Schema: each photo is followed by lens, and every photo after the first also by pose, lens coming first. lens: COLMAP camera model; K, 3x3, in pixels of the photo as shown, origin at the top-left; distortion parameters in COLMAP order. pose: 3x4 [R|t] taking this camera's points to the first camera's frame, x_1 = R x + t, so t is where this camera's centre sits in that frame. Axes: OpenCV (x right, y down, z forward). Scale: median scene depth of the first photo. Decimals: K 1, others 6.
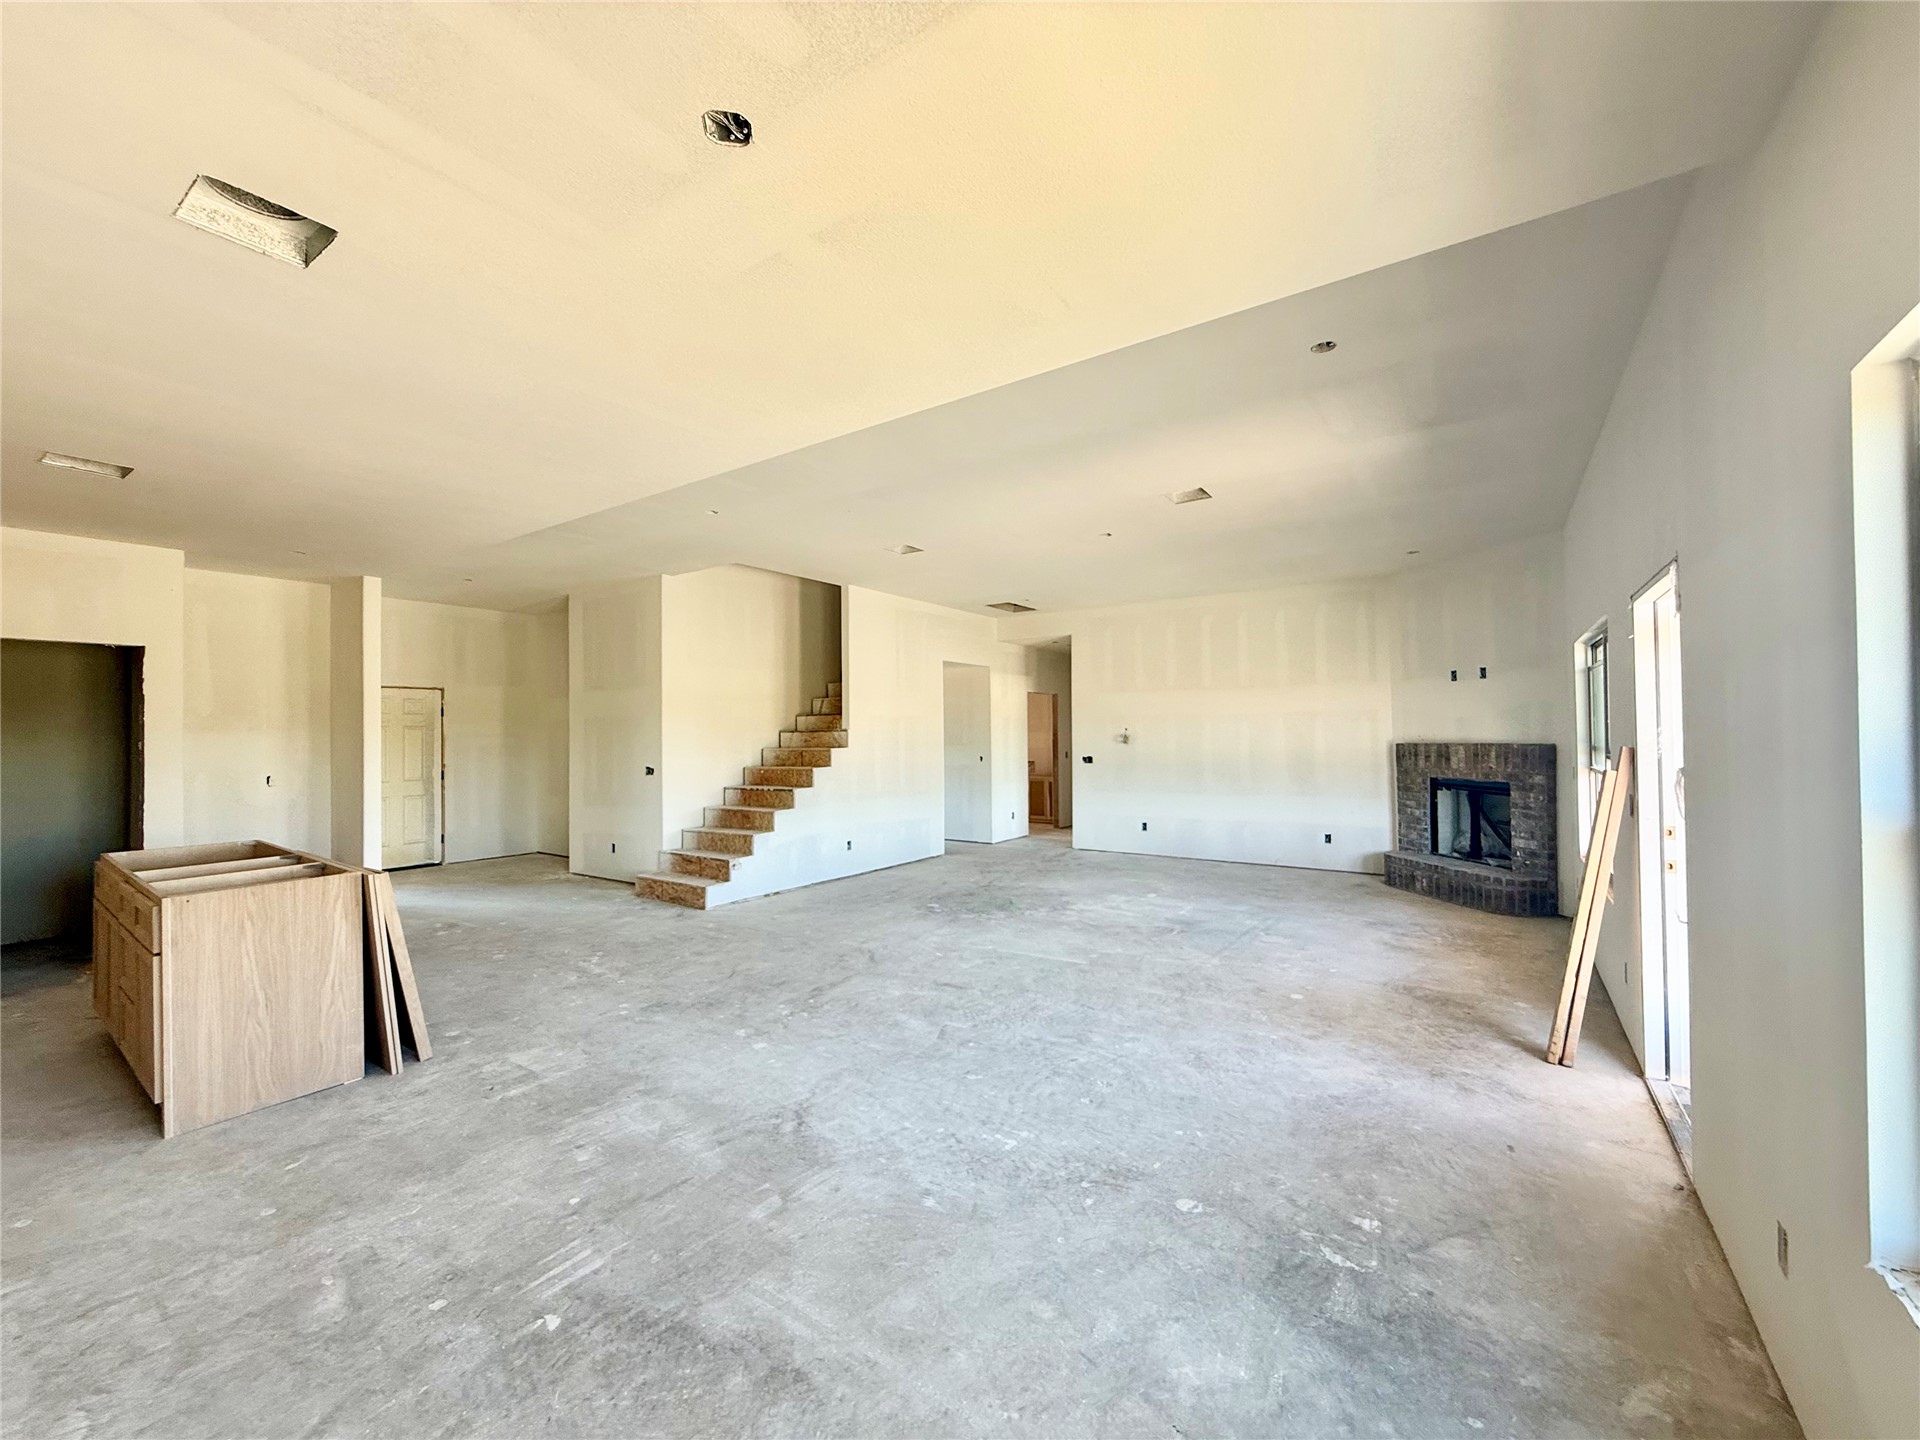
lens RADIAL K [[767.8, 0, 947.7], [0, 767.8, 722.6], [0, 0, 1]] dist [0.000487, -0.000224]
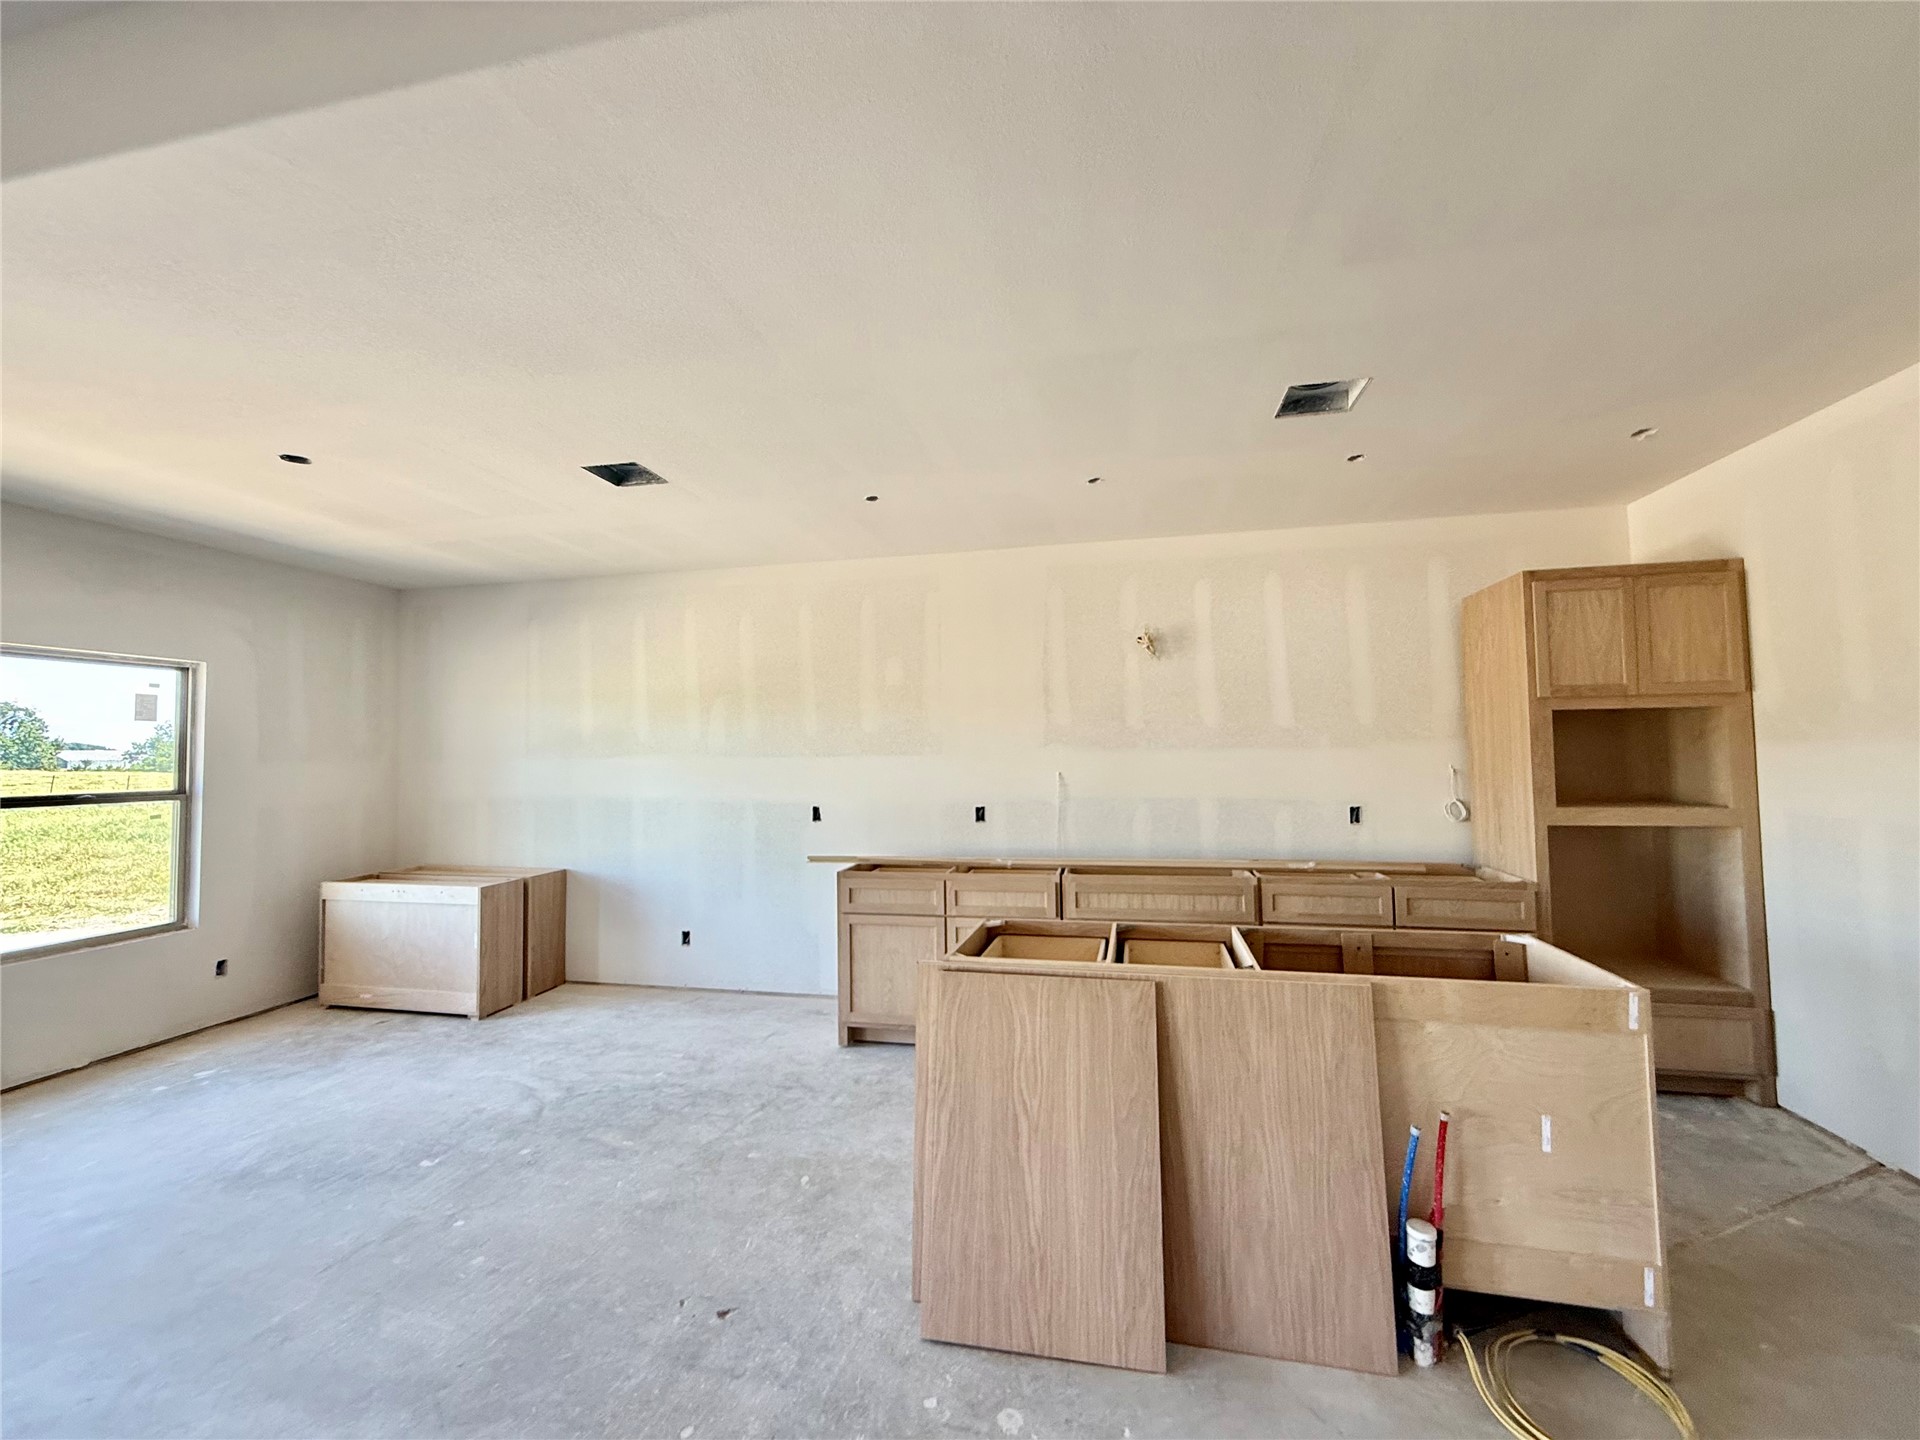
lens RADIAL K [[767.8, 0, 961.8], [0, 767.8, 713.4], [0, 0, 1]] dist [0.000487, -0.000224]
pose [[-0.916293, 0.004741, -0.400482, -0.249611], [0.033536, 0.997327, -0.064922, 0.010767], [0.399103, -0.072918, -0.914002, 0.812424]]
